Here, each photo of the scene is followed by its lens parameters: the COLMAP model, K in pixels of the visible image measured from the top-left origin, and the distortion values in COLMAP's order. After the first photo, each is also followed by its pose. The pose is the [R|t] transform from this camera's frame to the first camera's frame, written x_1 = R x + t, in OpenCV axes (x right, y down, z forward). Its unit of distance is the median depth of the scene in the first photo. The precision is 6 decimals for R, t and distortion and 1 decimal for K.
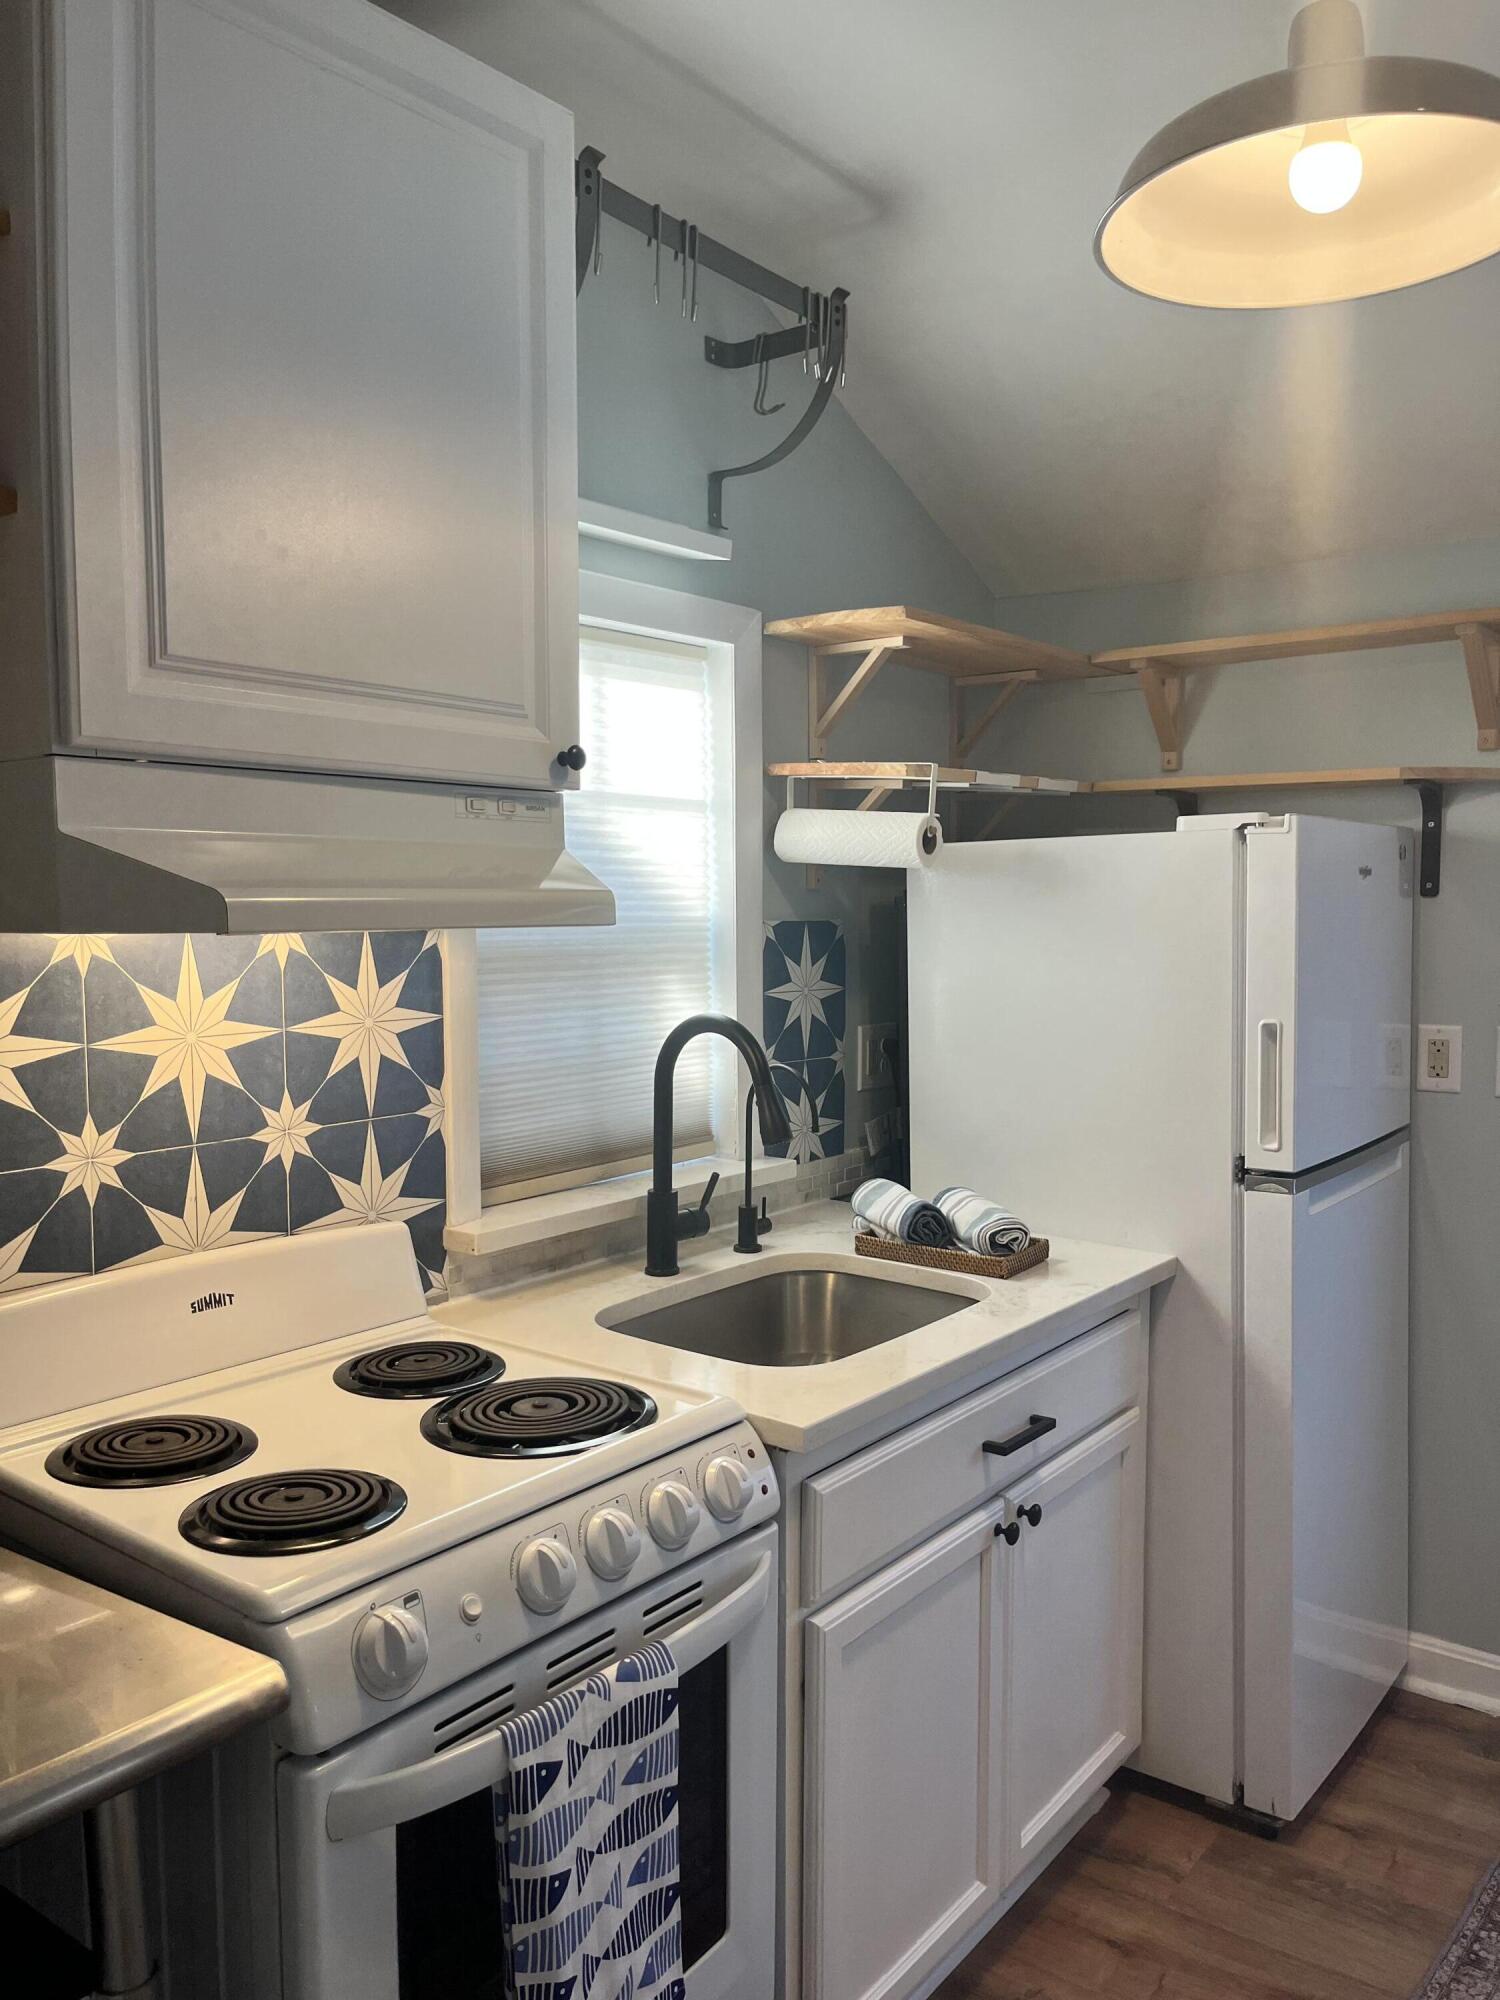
lens RADIAL K [[1513.3, 0, 755.0], [0, 1513.3, 1005.0], [0, 0, 1]] dist [0.070213, -0.096694]
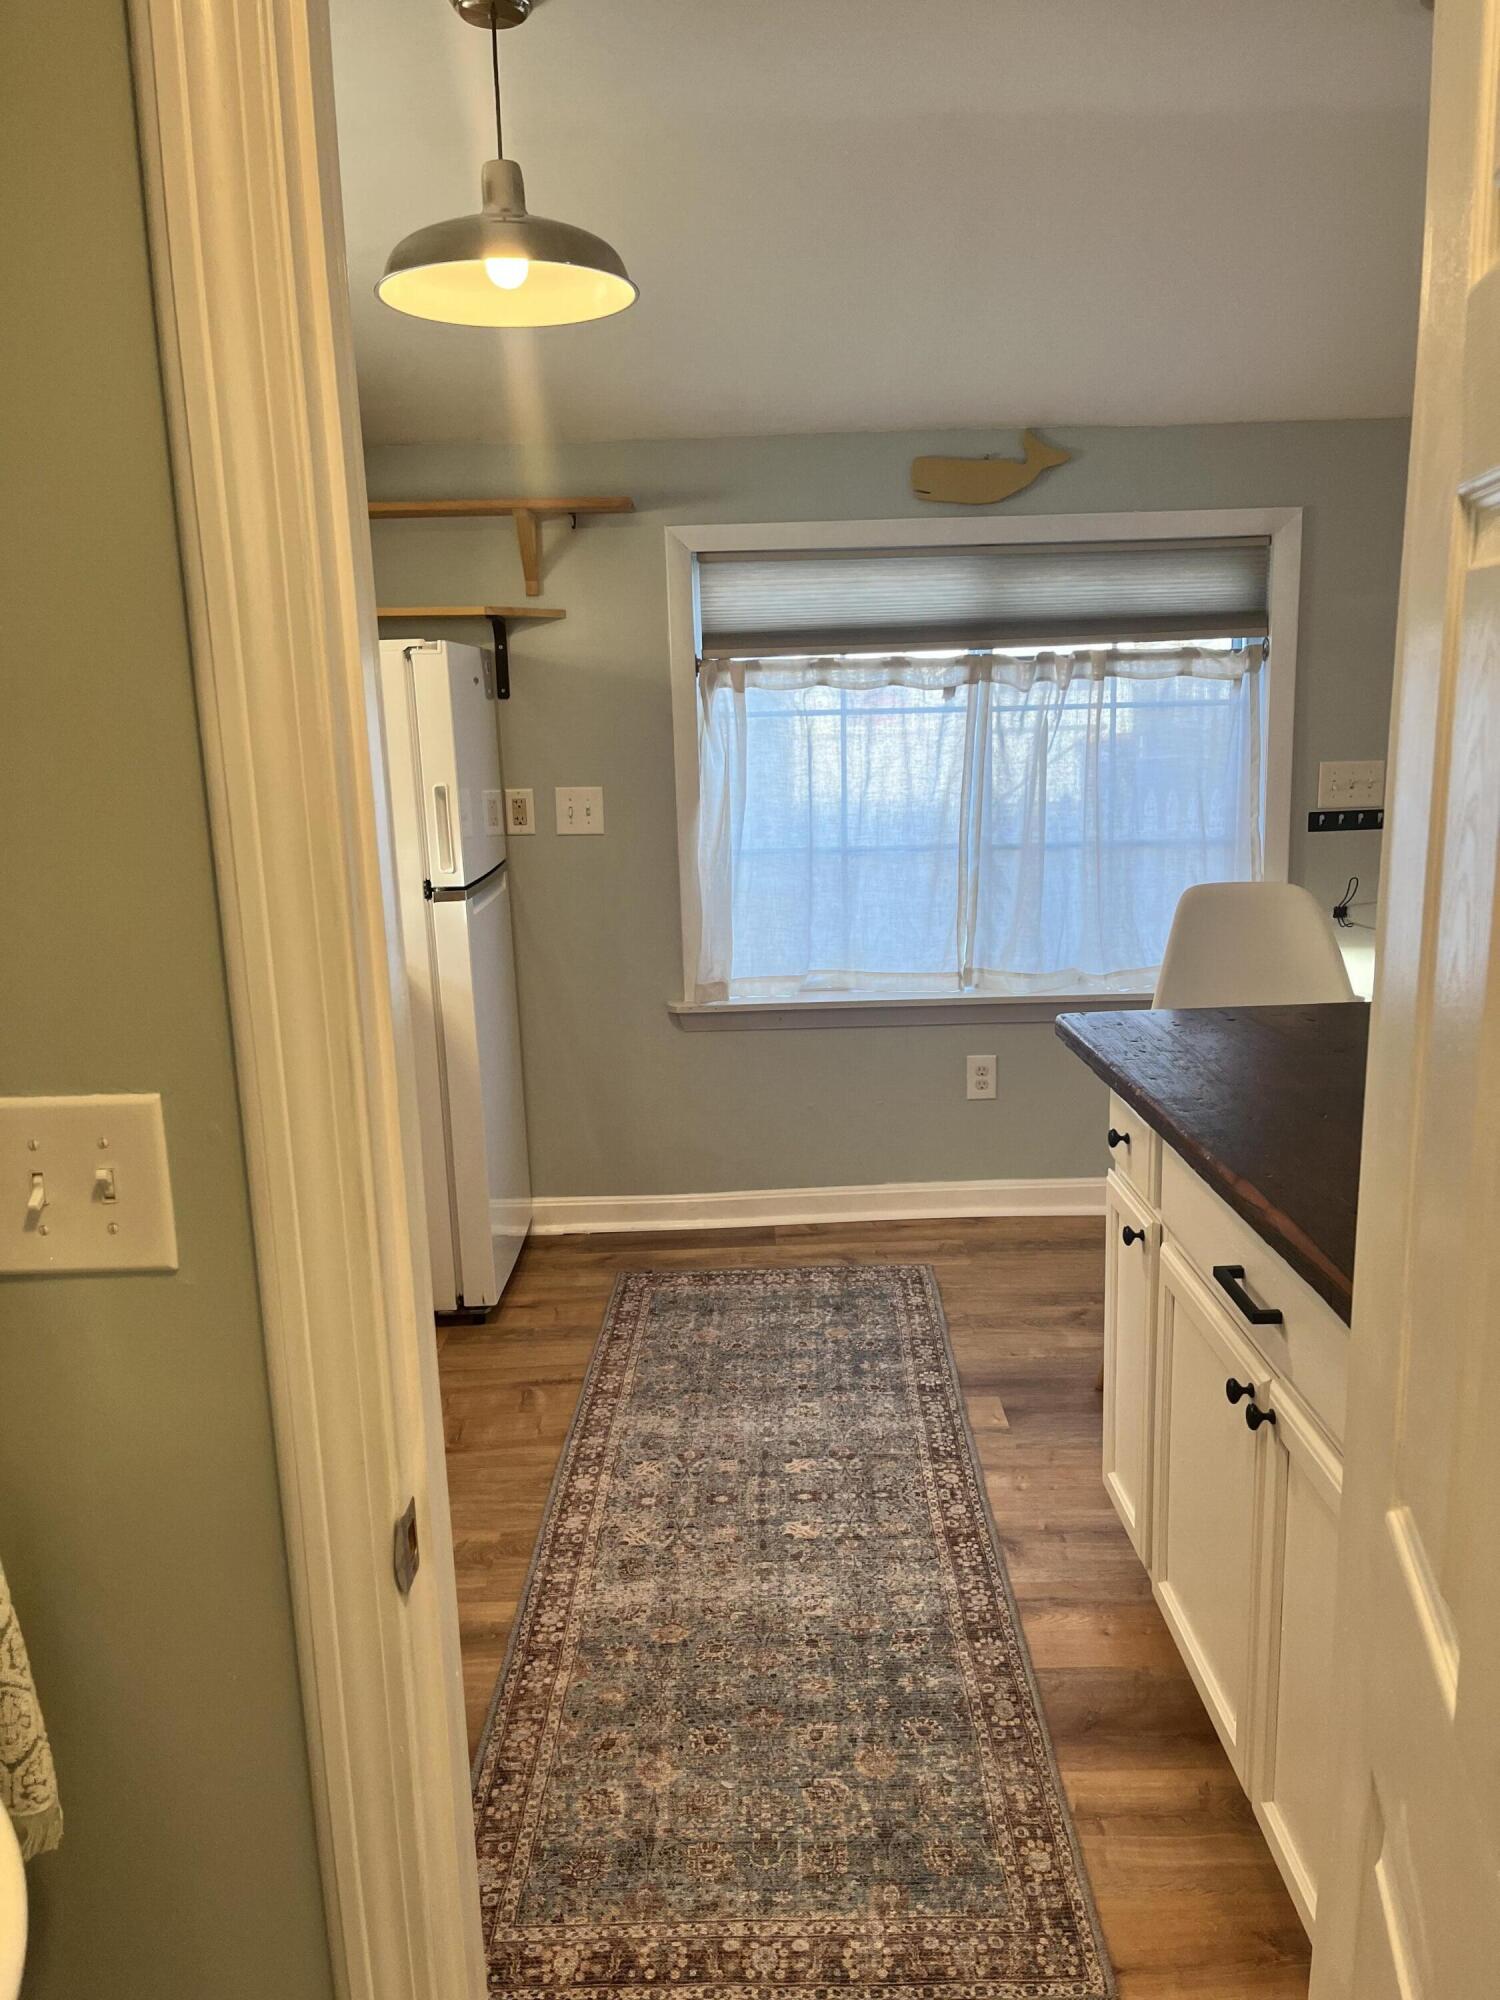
lens RADIAL K [[1513.3, 0, 765.0], [0, 1513.3, 1008.9], [0, 0, 1]] dist [0.070213, -0.096694]
pose [[0.778996, -0.139280, 0.611364, -0.378153], [0.063386, 0.987515, 0.144208, 0.035514], [-0.623817, -0.073585, 0.778099, -0.388169]]
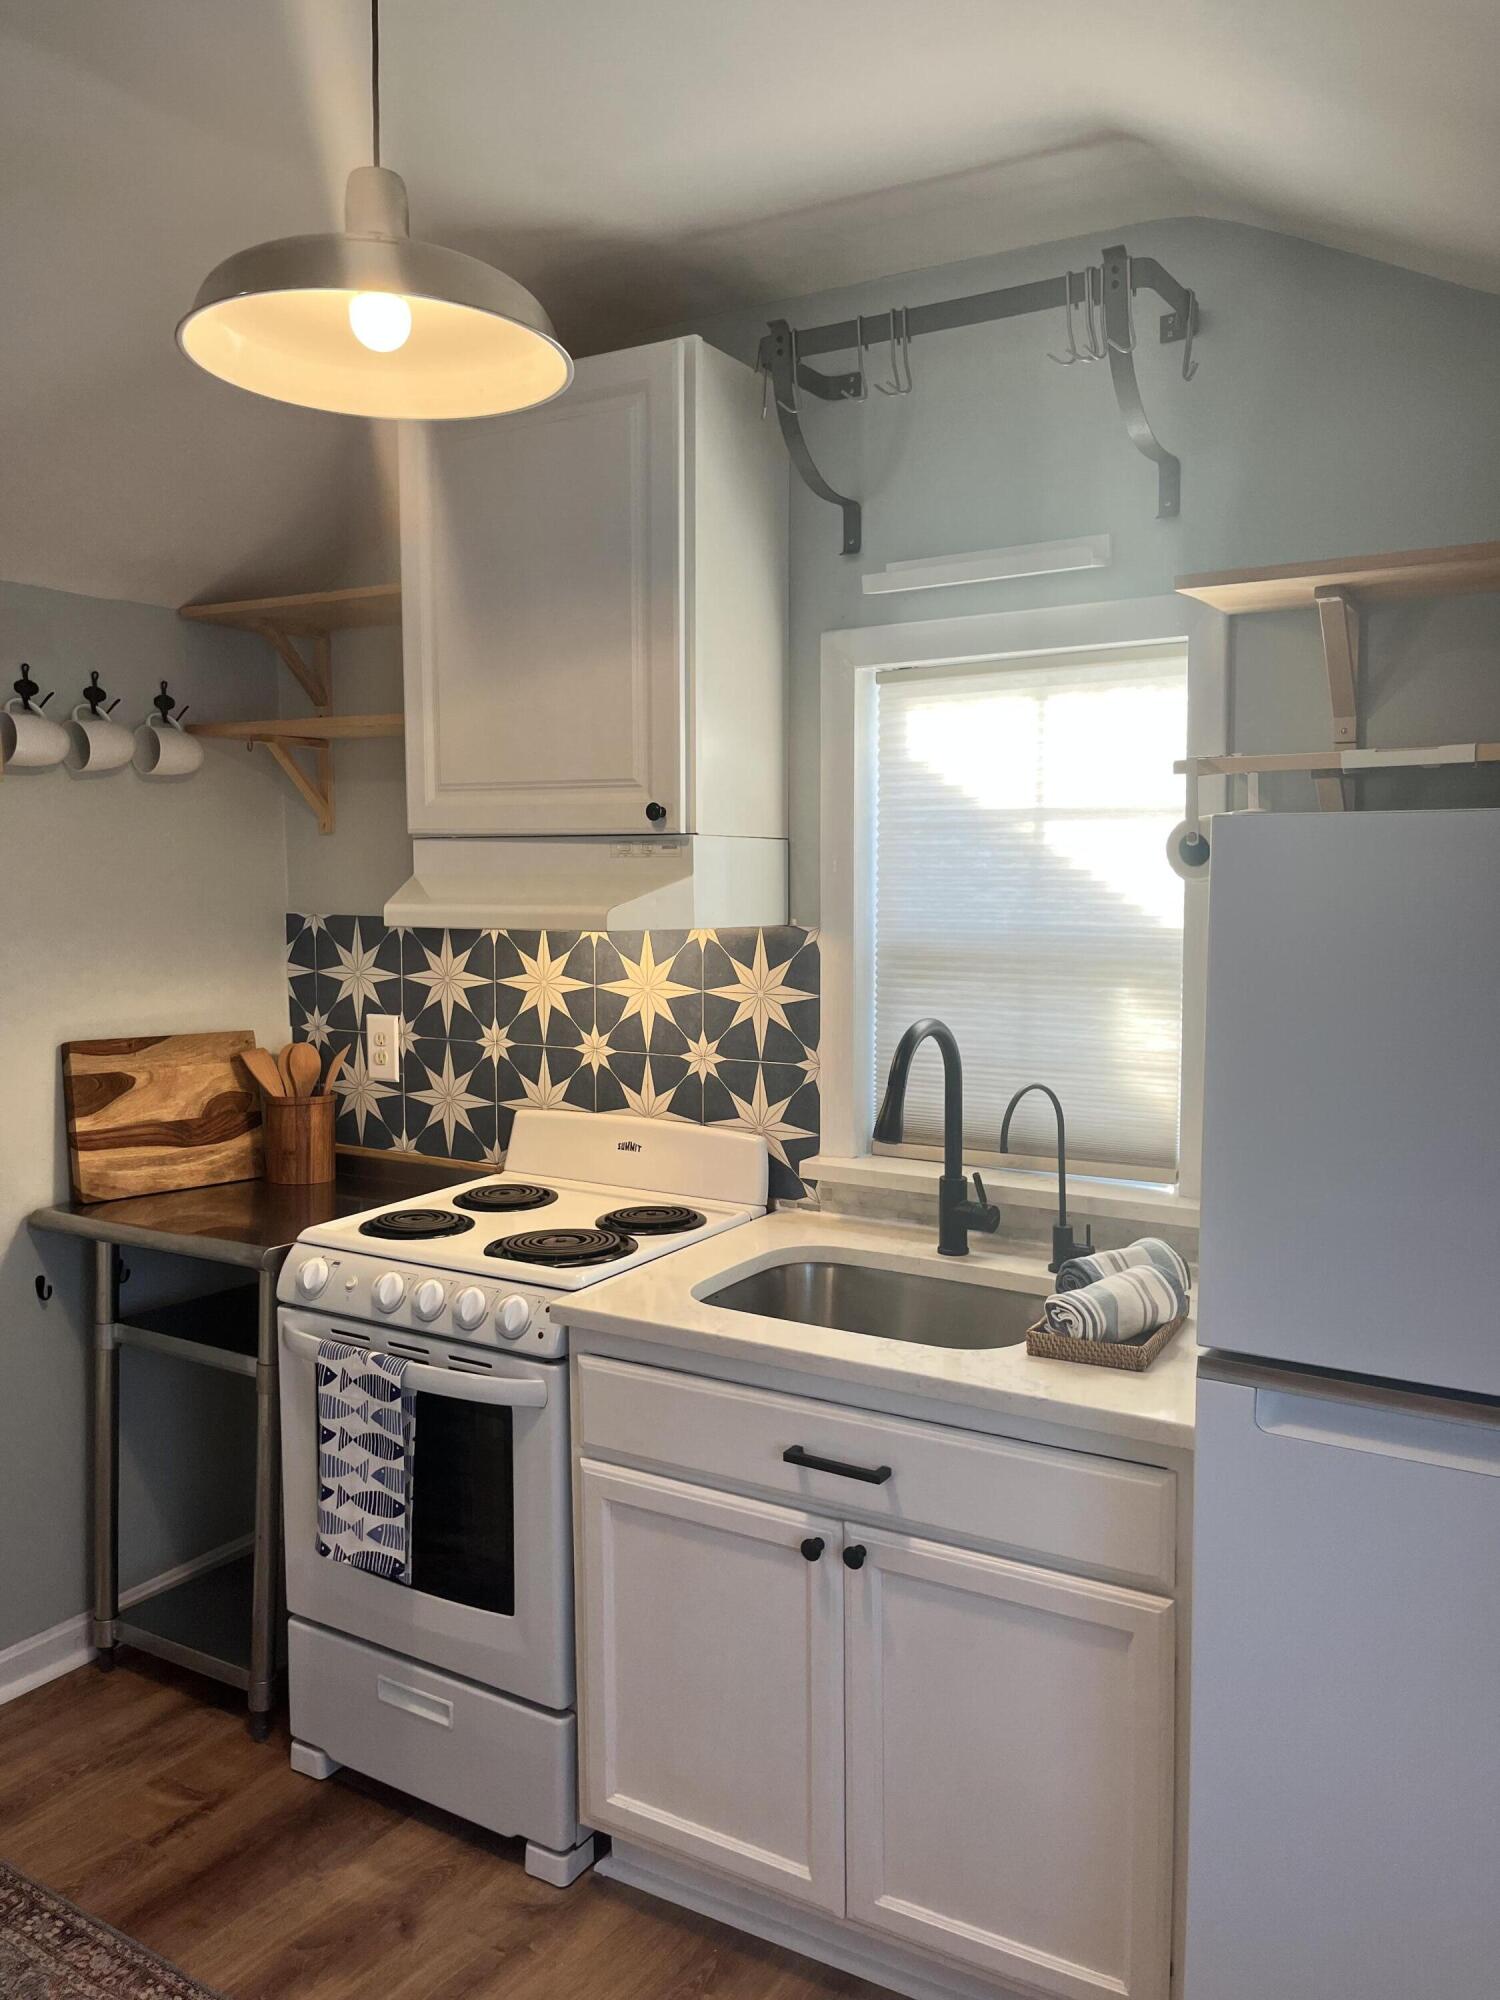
lens RADIAL K [[1513.3, 0, 762.7], [0, 1513.3, 1008.9], [0, 0, 1]] dist [0.070213, -0.096694]
pose [[0.116755, 0.096118, -0.988499, 1.073700], [-0.066559, 0.993825, 0.088775, -0.093606], [0.990928, 0.055429, 0.122432, 0.781487]]
